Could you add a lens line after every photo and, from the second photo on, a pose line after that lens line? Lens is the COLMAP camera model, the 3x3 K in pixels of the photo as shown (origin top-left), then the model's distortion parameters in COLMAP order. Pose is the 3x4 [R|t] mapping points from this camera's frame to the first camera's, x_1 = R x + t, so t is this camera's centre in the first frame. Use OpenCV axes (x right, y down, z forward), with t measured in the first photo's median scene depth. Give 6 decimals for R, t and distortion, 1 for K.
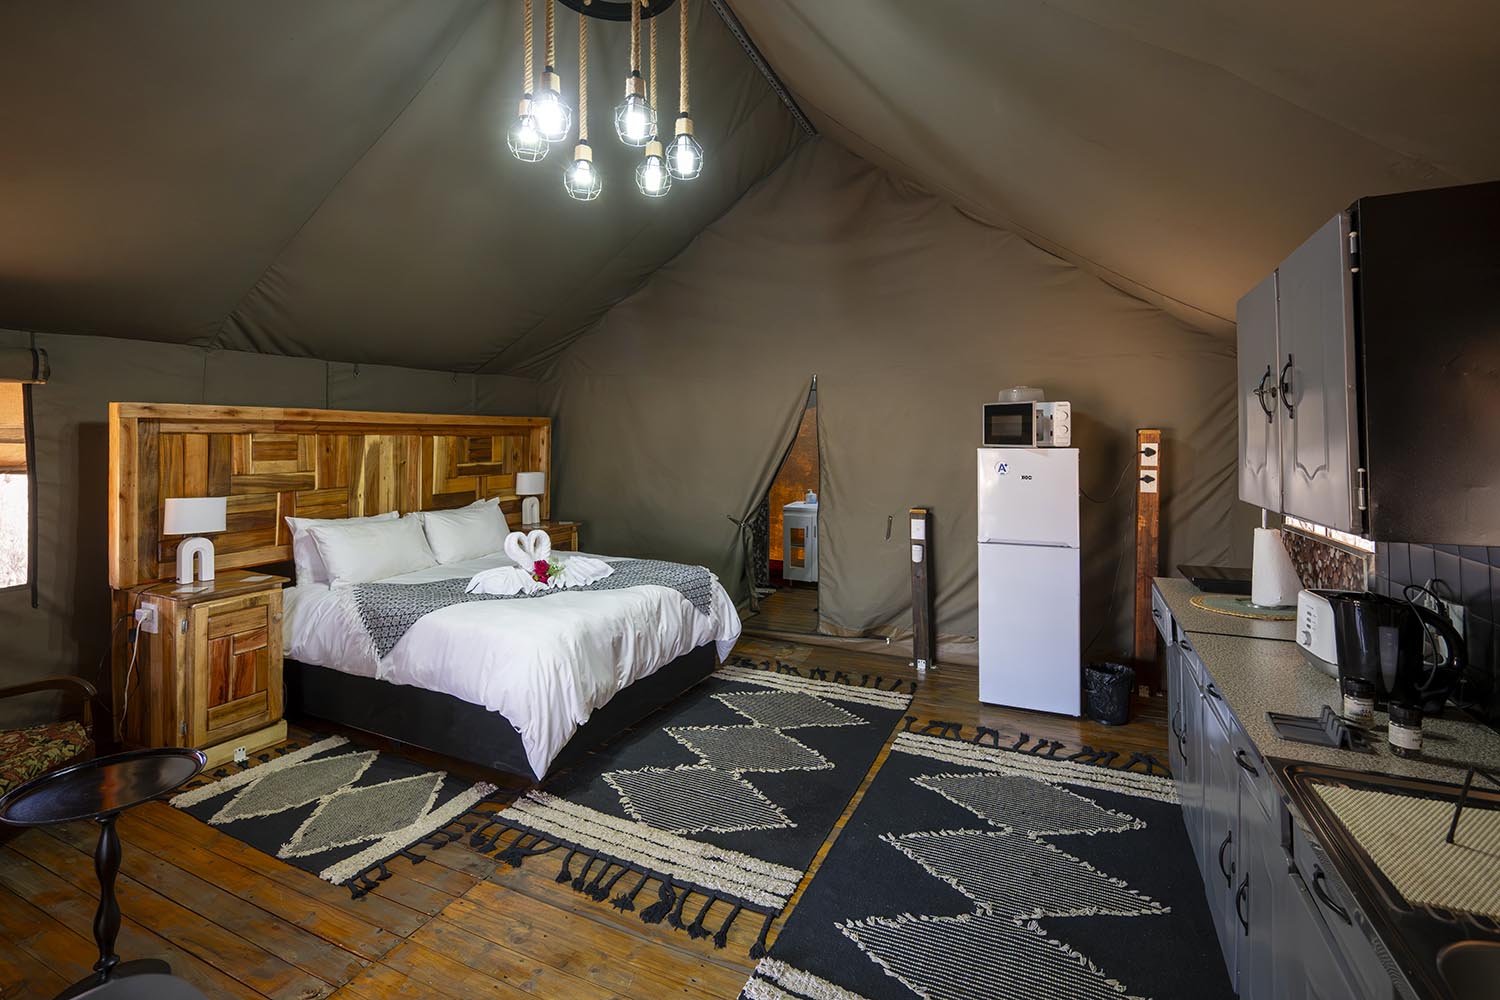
lens RADIAL K [[711.2, 0, 668.9], [0, 711.2, 433.4], [0, 0, 1]] dist [-0.002684, -0.002323]
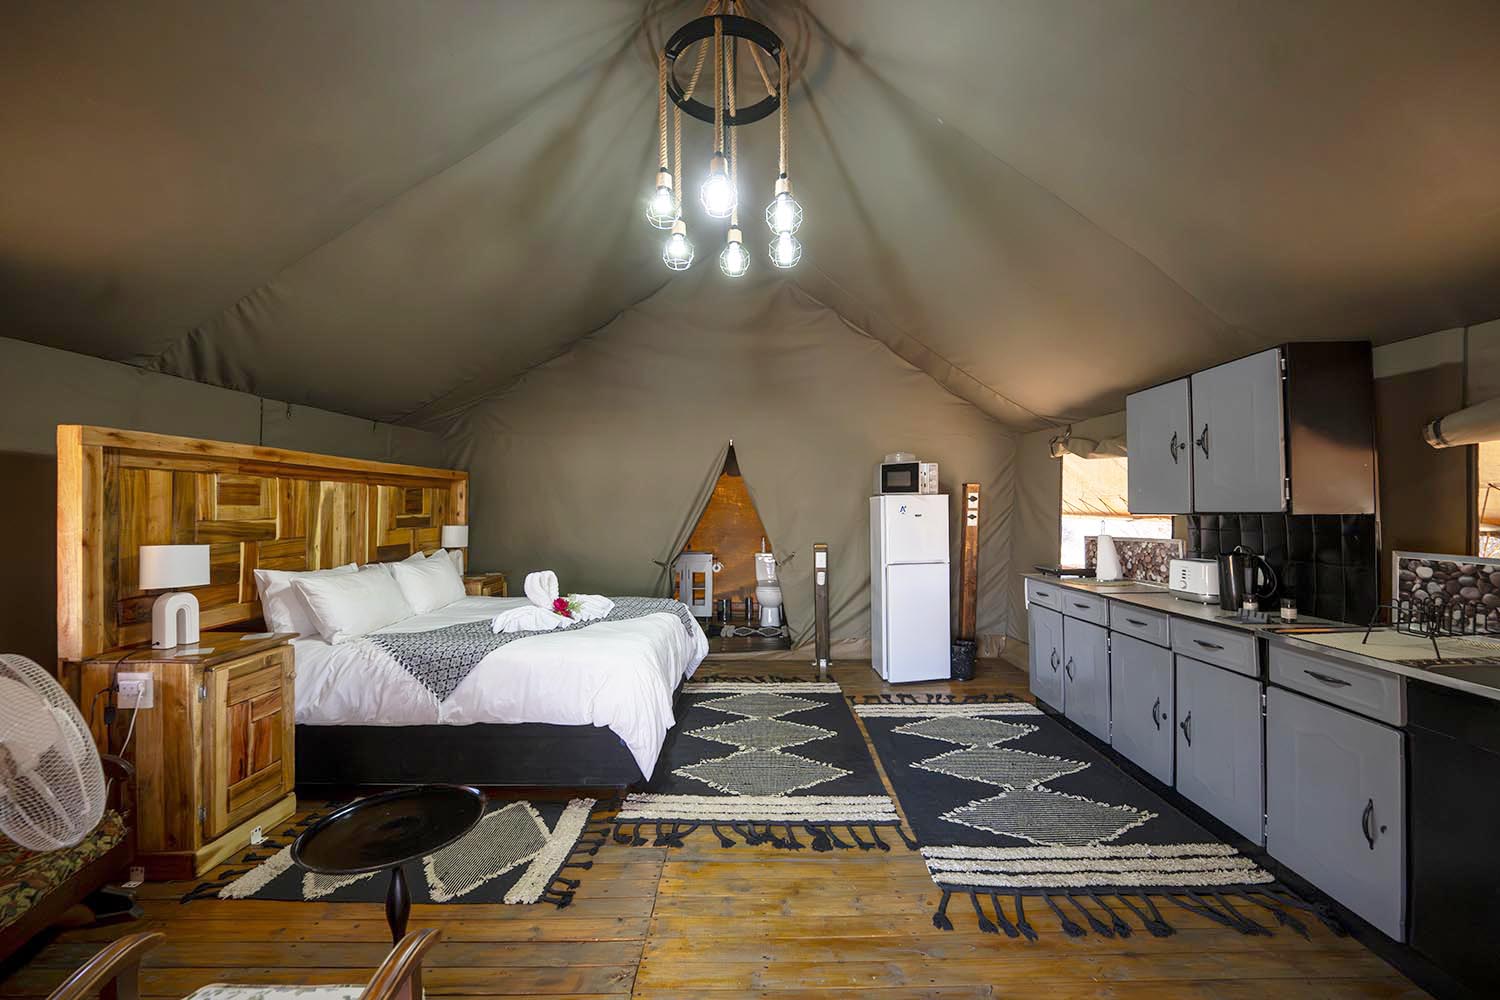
lens RADIAL K [[634.0, 0, 731.8], [0, 634.0, 506.6], [0, 0, 1]] dist [-0.004239, -0.000465]
pose [[0.892665, -0.001616, 0.450718, -0.417349], [-0.000022, 0.999993, 0.003629, 0.042260], [-0.450721, -0.003249, 0.892659, 0.040645]]
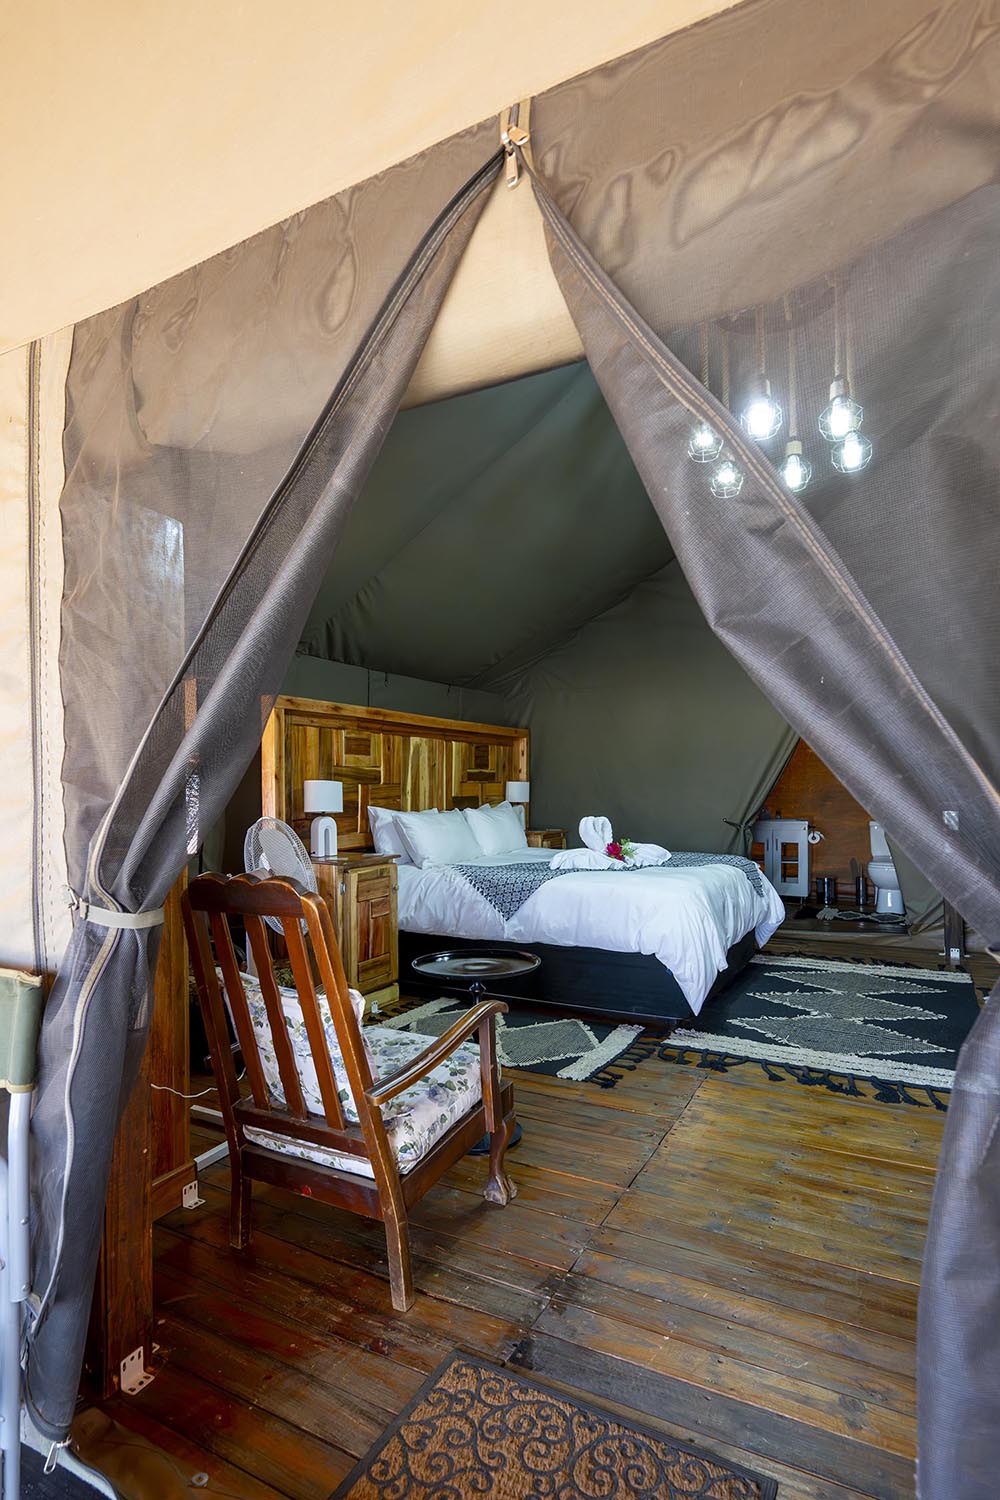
lens RADIAL K [[755.0, 0, 428.8], [0, 755.0, 783.5], [0, 0, 1]] dist [0.008393, -0.000705]
pose [[0.997957, -0.010532, -0.063016, -0.425893], [0.010497, 0.999945, -0.000900, 0.096607], [0.063022, 0.000237, 0.998012, -0.177242]]
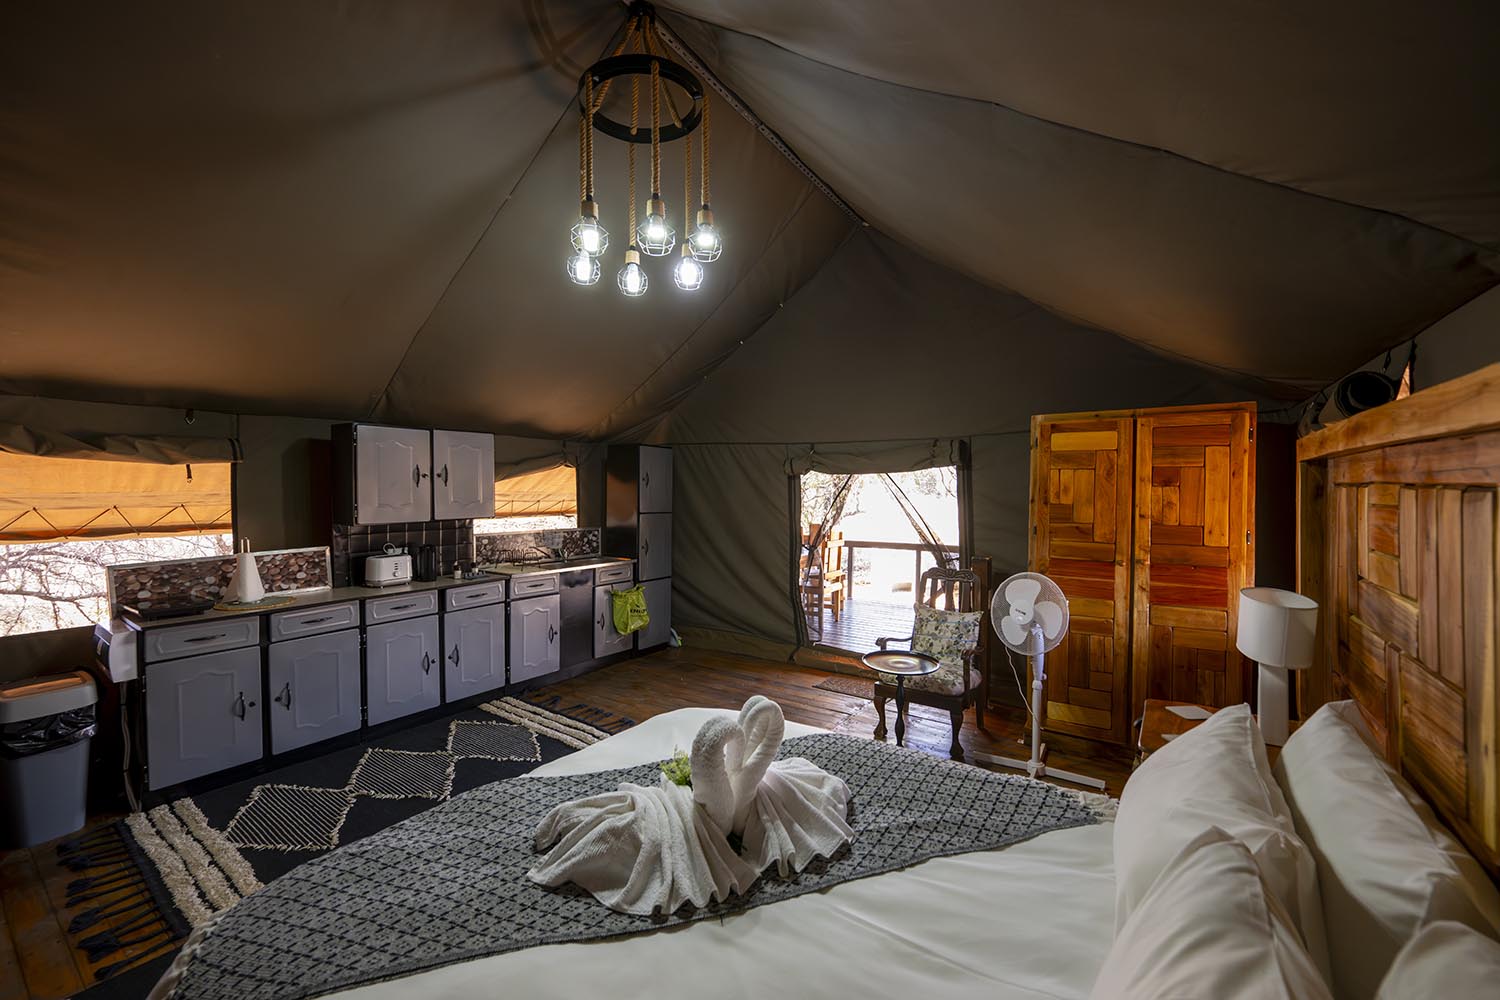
lens RADIAL K [[634.0, 0, 745.4], [0, 634.0, 492.5], [0, 0, 1]] dist [-0.004239, -0.000465]
pose [[-0.995354, 0.004573, 0.096173, -0.266674], [0.005820, 0.999903, 0.012684, -0.009776], [-0.096106, 0.013184, -0.995284, 1.556229]]
